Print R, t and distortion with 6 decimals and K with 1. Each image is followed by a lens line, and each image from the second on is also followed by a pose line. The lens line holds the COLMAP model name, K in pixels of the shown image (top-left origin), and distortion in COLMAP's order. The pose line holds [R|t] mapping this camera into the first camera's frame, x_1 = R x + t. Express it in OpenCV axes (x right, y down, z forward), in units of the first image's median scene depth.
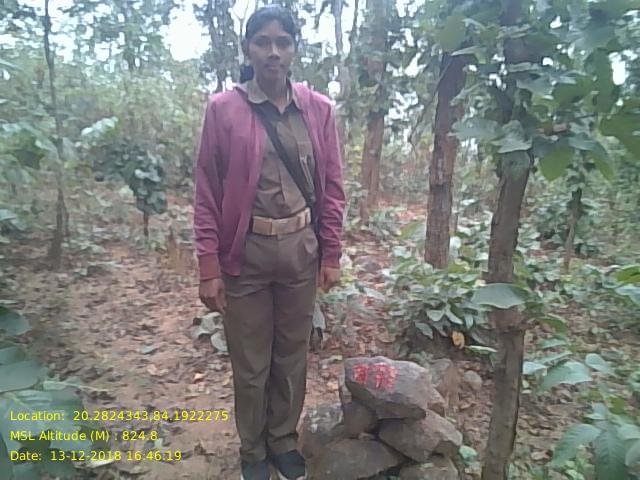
lens RADIAL K [[536.0, 0, 326.1], [0, 536.0, 240.7], [0, 0, 1]] dist [0.125899, -0.189134]
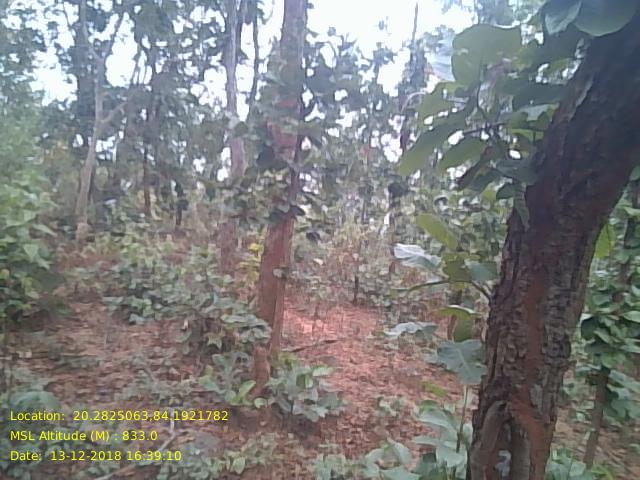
lens RADIAL K [[536.0, 0, 326.1], [0, 536.0, 240.7], [0, 0, 1]] dist [0.125899, -0.189134]
pose [[0.981426, 0.032281, 0.189104, 0.022672], [-0.010802, 0.993476, -0.113533, -0.131549], [-0.191535, 0.109381, 0.975372, 0.380811]]
